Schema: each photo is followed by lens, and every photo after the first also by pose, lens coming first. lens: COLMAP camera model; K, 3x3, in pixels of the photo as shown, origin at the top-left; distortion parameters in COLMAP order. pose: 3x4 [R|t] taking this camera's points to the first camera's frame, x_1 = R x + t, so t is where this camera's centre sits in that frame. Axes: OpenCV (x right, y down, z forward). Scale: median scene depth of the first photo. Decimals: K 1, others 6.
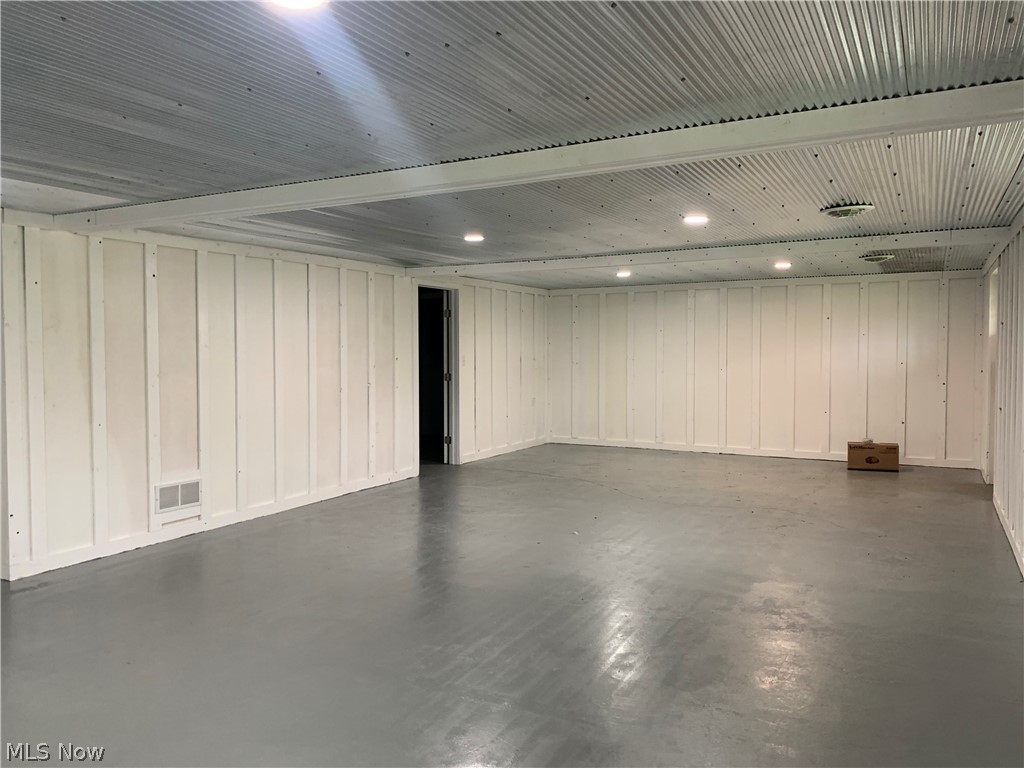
lens RADIAL K [[795.7, 0, 520.8], [0, 795.7, 382.9], [0, 0, 1]] dist [0.071956, -0.036133]
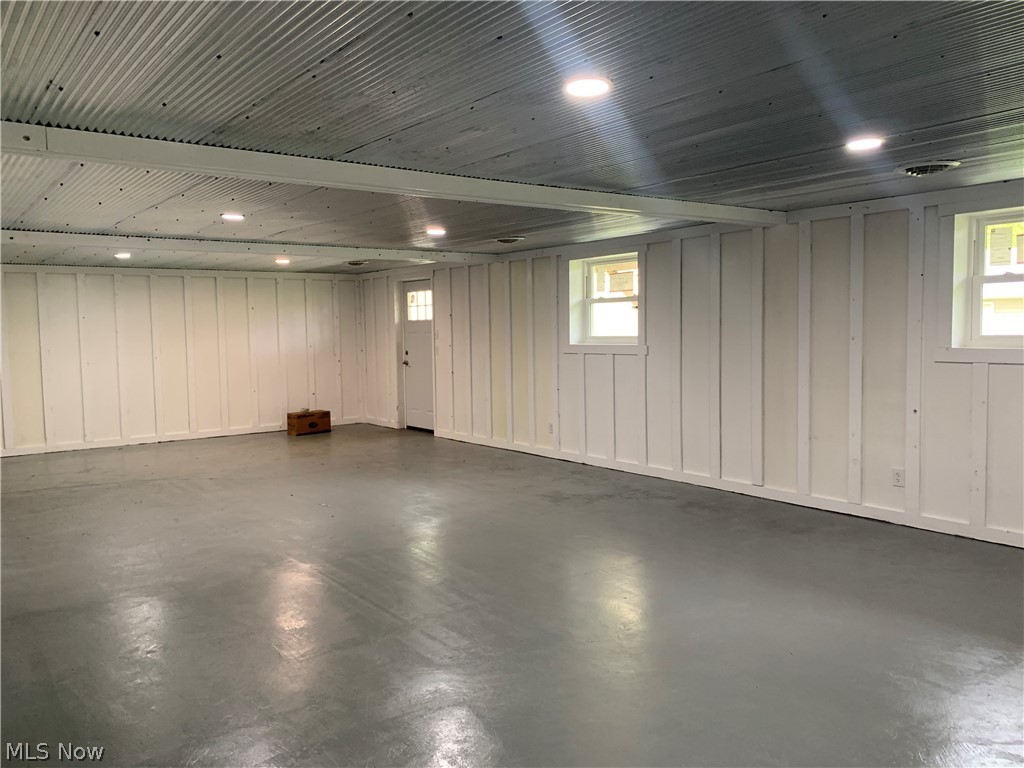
lens RADIAL K [[795.7, 0, 513.9], [0, 795.7, 381.2], [0, 0, 1]] dist [0.071956, -0.036133]
pose [[0.432571, -0.061799, 0.899480, -0.521385], [0.056070, 0.997561, 0.041573, -0.004460], [-0.899855, 0.032450, 0.434981, 0.190860]]
